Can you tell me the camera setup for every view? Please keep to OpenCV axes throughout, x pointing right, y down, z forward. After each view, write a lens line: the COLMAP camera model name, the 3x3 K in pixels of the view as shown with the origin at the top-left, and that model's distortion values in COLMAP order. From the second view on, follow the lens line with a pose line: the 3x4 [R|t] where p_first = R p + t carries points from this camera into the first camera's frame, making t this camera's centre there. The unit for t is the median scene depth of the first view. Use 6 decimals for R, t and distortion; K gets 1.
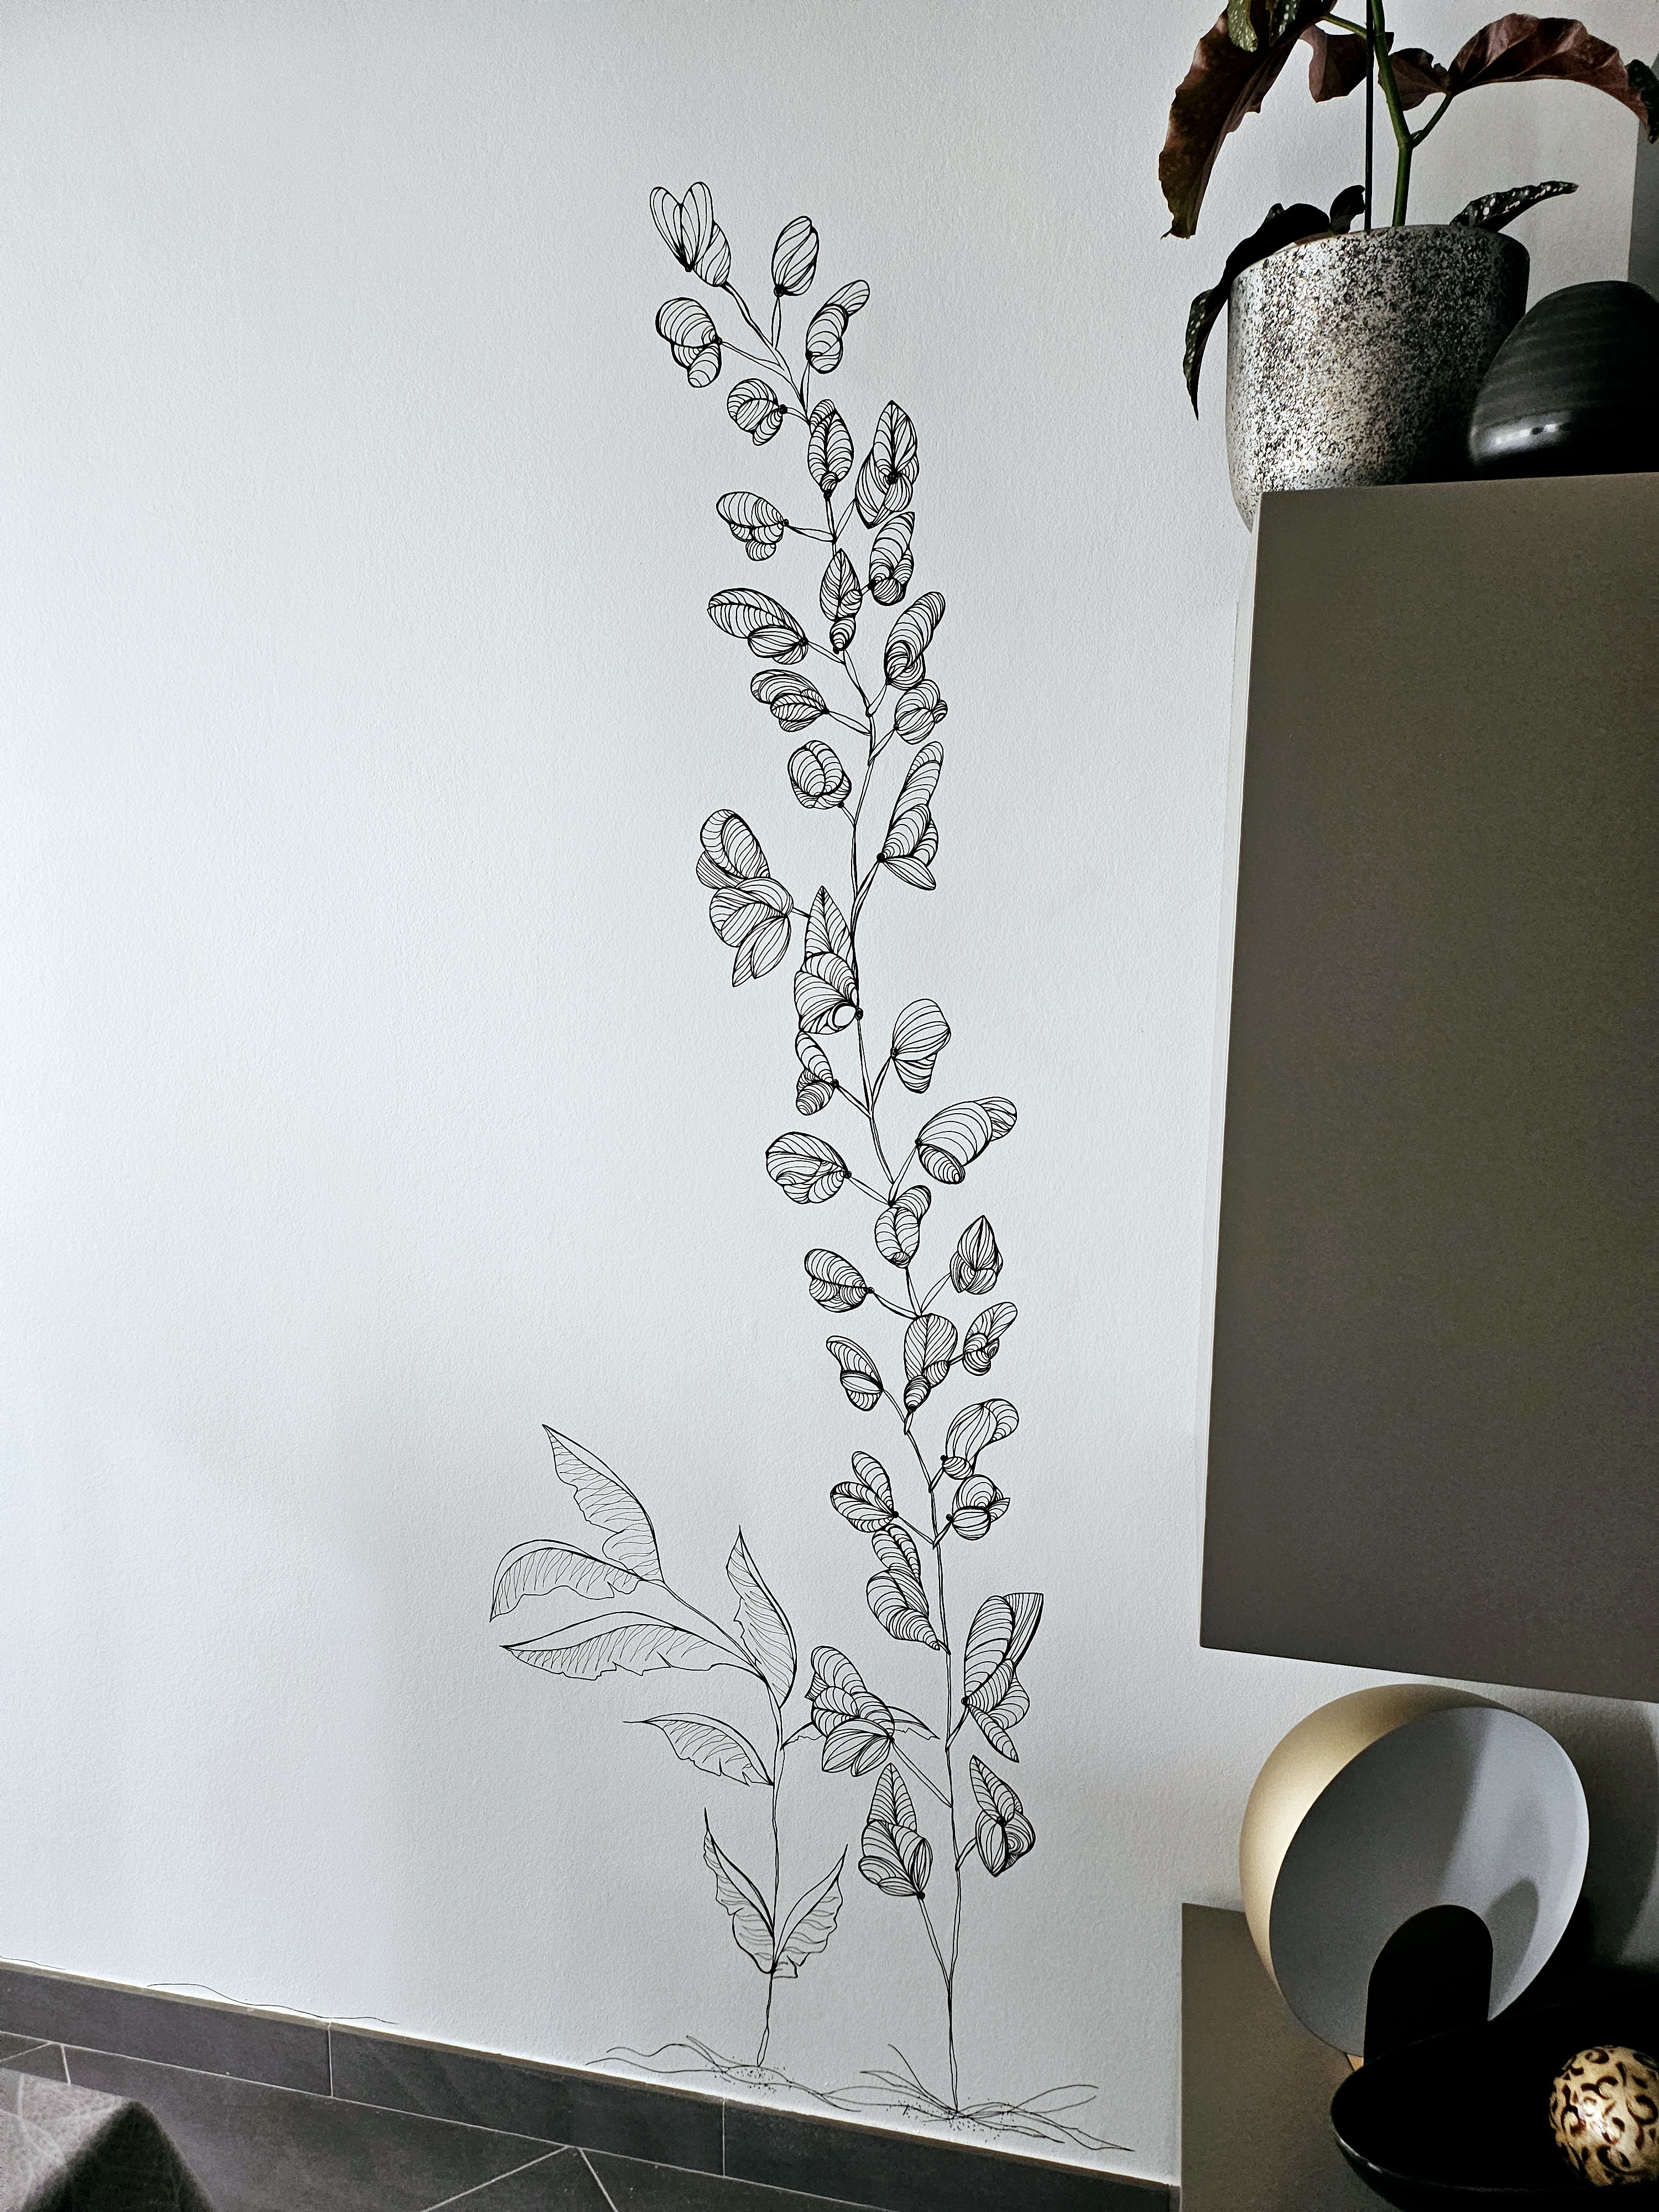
lens RADIAL K [[1576.1, 0, 807.6], [0, 1576.1, 1133.4], [0, 0, 1]] dist [0.065150, -0.064156]
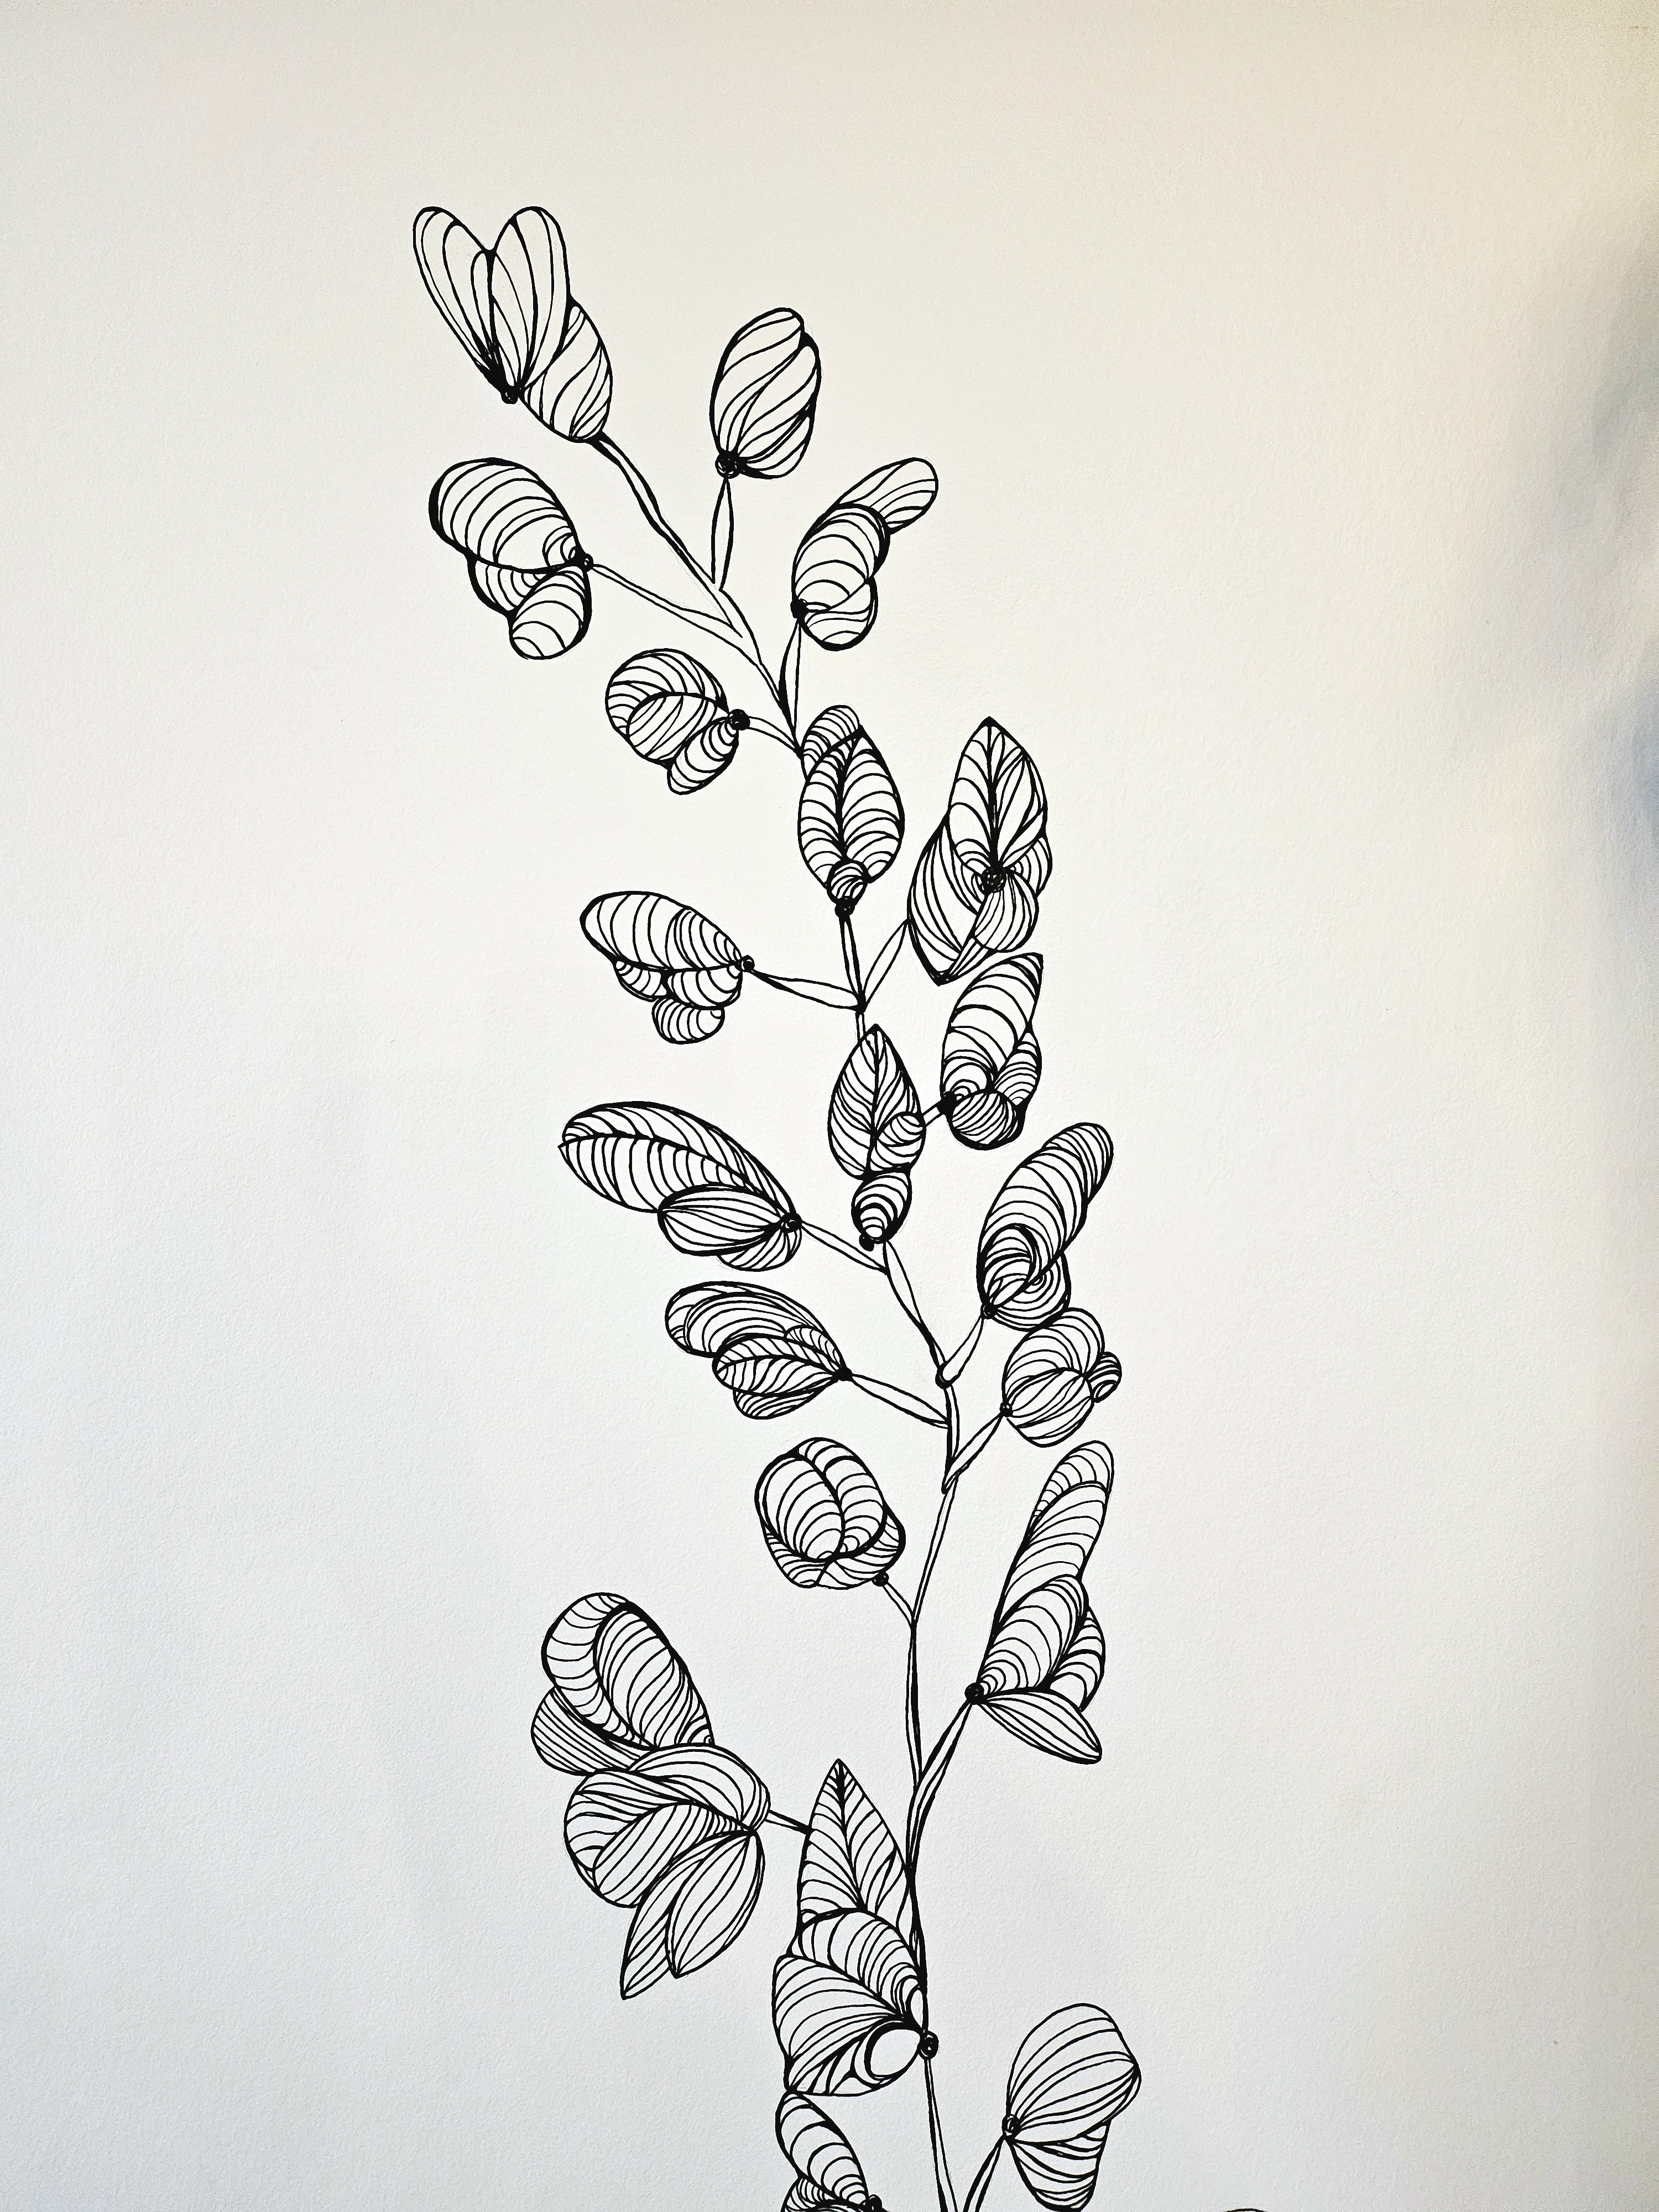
lens RADIAL K [[1587.0, 0, 825.1], [0, 1587.0, 1107.4], [0, 0, 1]] dist [0.068852, -0.070792]
pose [[0.962659, -0.022069, 0.269817, -0.107673], [0.051825, 0.993261, -0.103663, -0.286198], [-0.265711, 0.113775, 0.957315, 0.555076]]
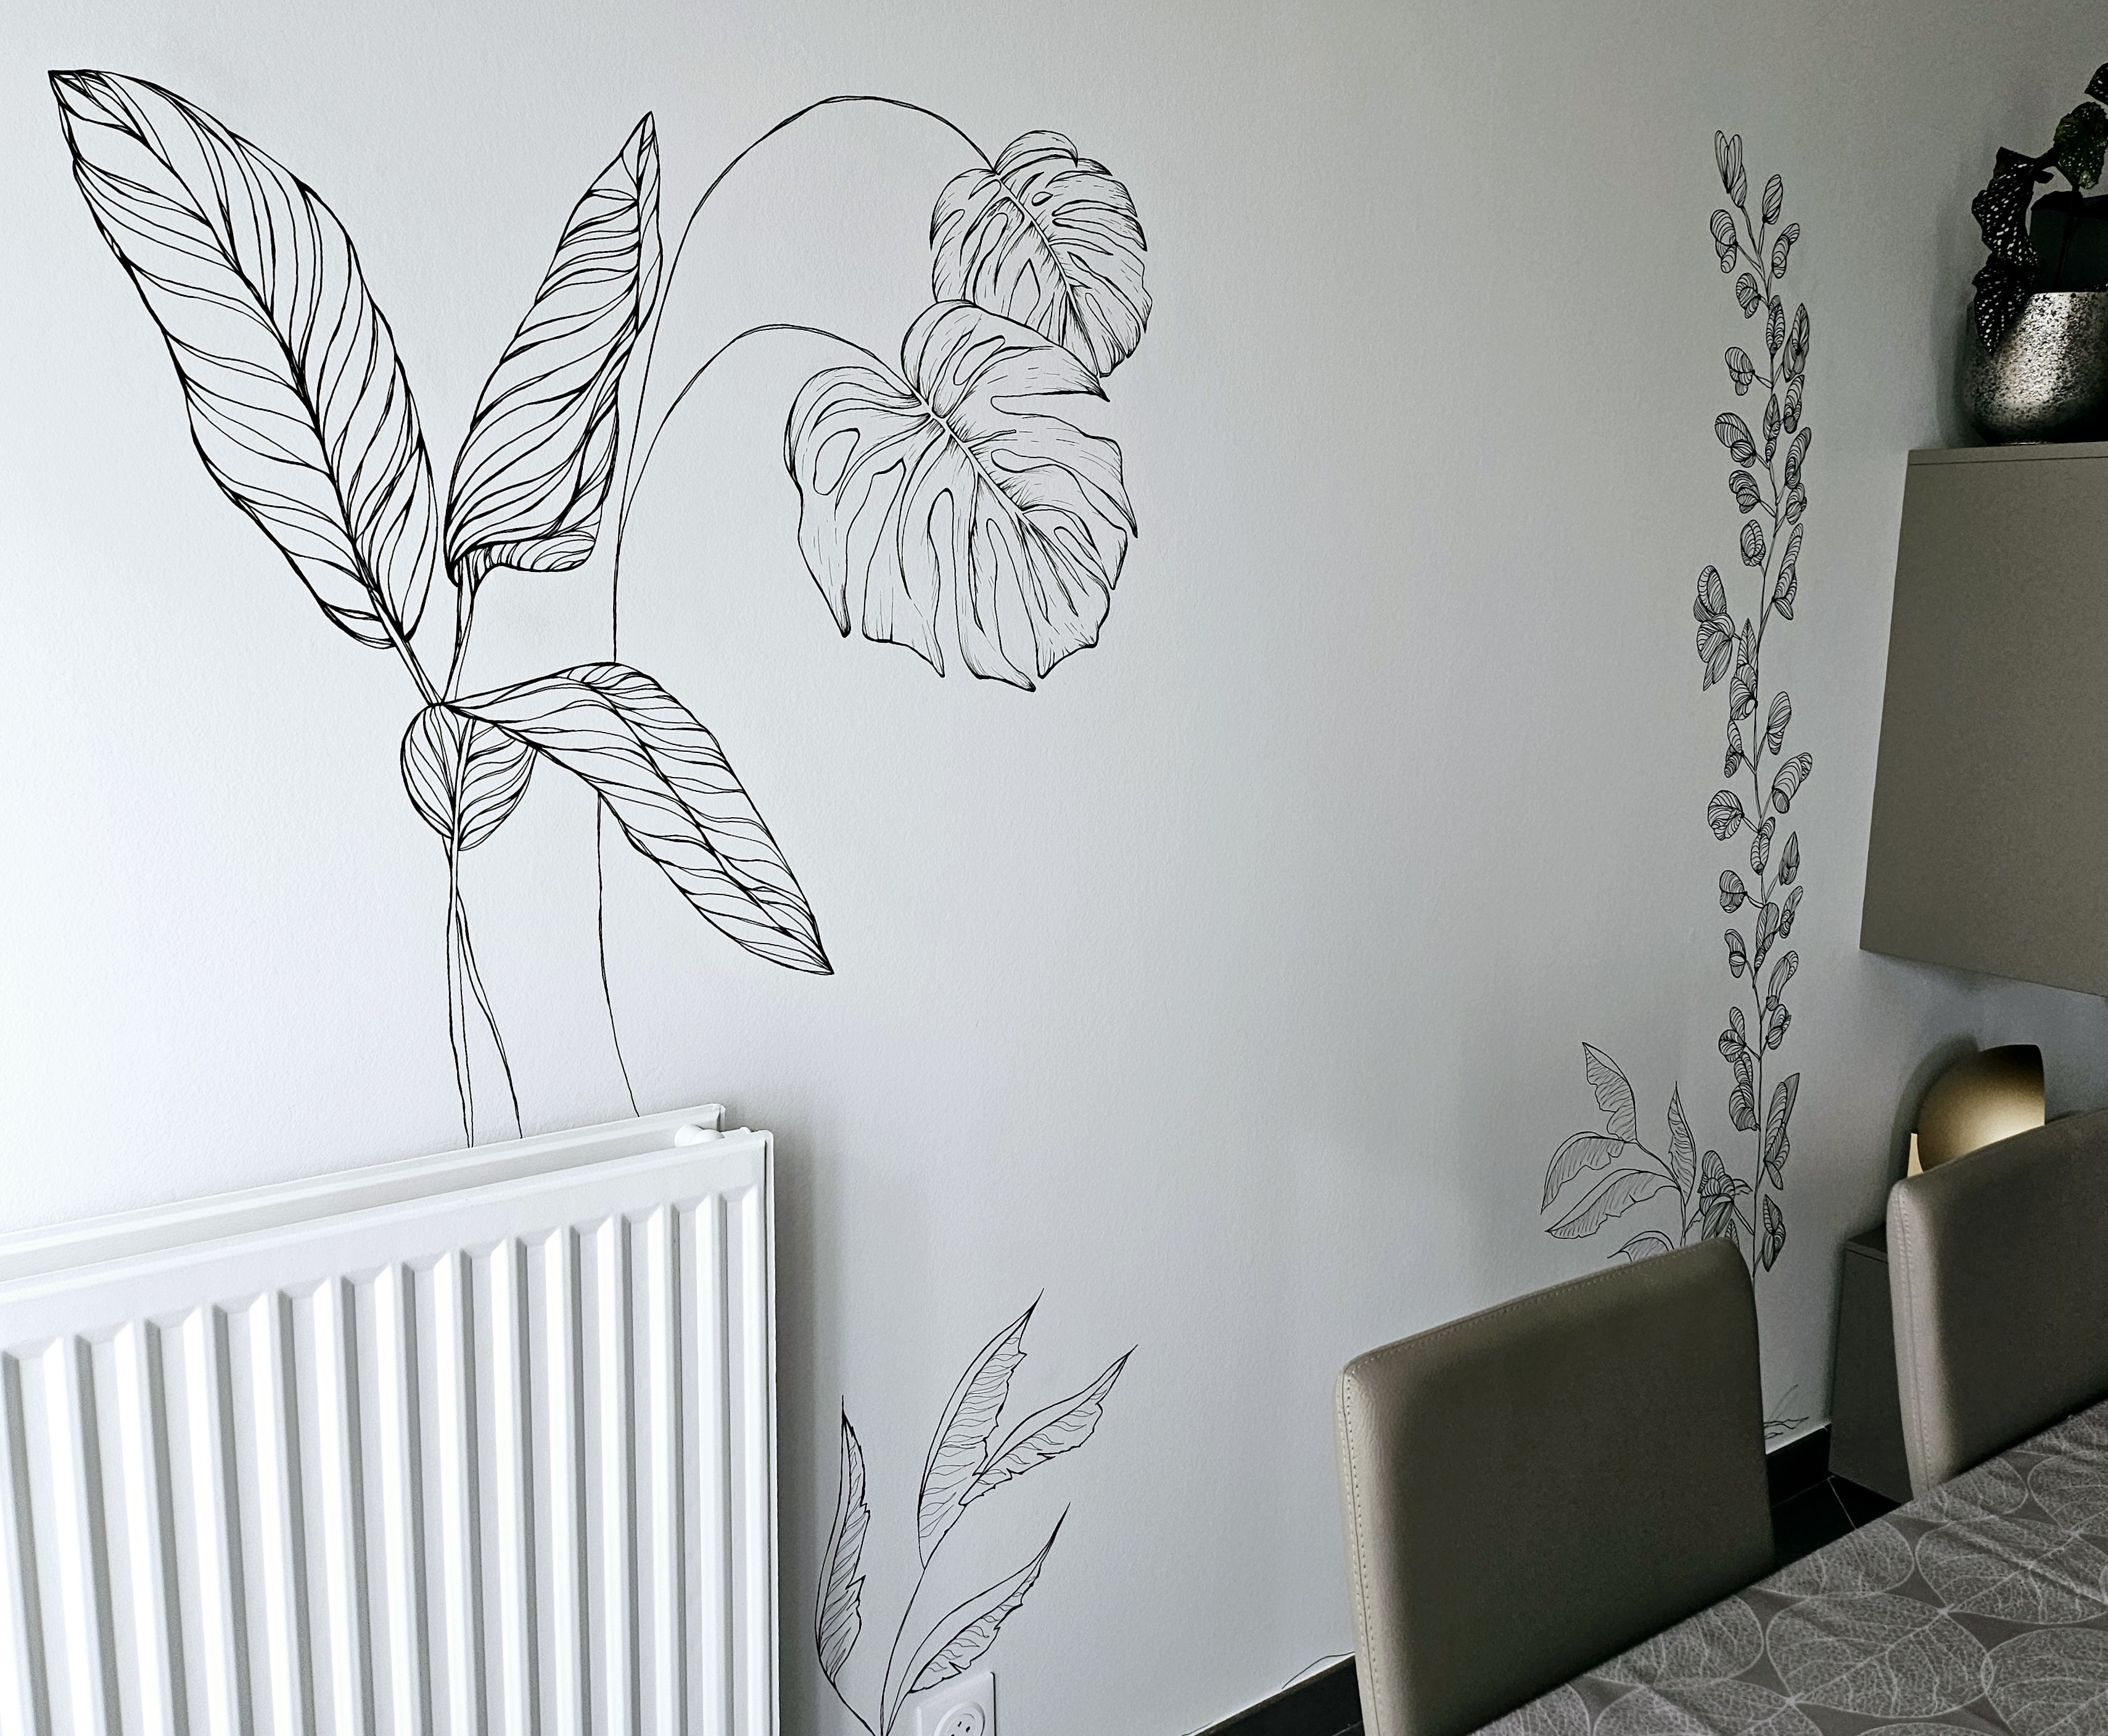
lens RADIAL K [[1750.9, 0, 1084.0], [0, 1750.9, 861.7], [0, 0, 1]] dist [0.069987, -0.075215]
pose [[0.643593, -0.123172, 0.755391, -1.630681], [0.116459, 0.991233, 0.062404, -0.106104], [-0.756455, 0.047809, 0.652296, 0.405802]]
